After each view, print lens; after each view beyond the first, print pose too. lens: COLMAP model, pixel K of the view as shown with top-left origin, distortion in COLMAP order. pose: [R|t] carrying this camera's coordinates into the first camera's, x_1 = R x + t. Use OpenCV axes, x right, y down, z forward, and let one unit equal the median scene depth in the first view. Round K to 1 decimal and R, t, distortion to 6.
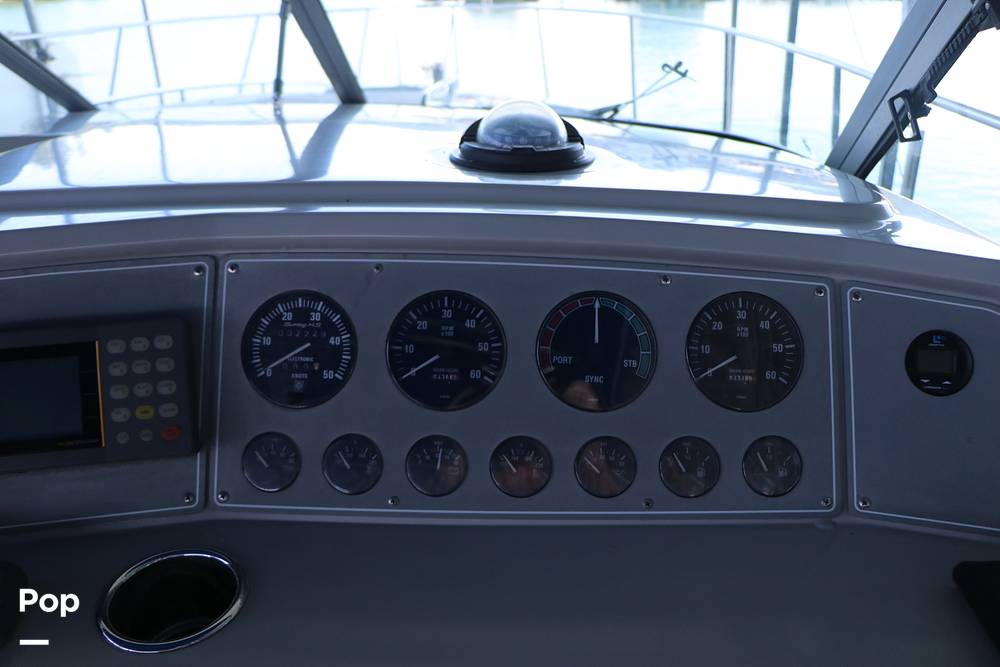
lens RADIAL K [[812.2, 0, 500.0], [0, 812.2, 333.5], [0, 0, 1]] dist [-0.183466, 0.119302]
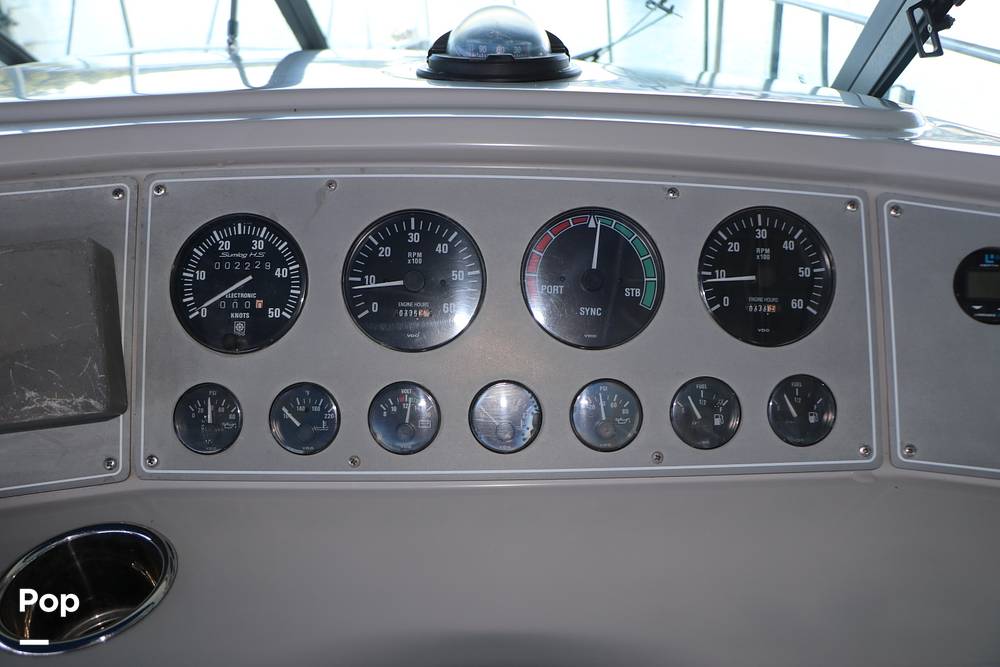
lens RADIAL K [[812.2, 0, 500.0], [0, 812.2, 333.5], [0, 0, 1]] dist [-0.183466, 0.119302]
pose [[0.999433, -0.019707, 0.027311, -0.001156], [0.018889, 0.999375, 0.029872, 0.051687], [-0.027883, -0.029339, 0.999181, 0.158483]]
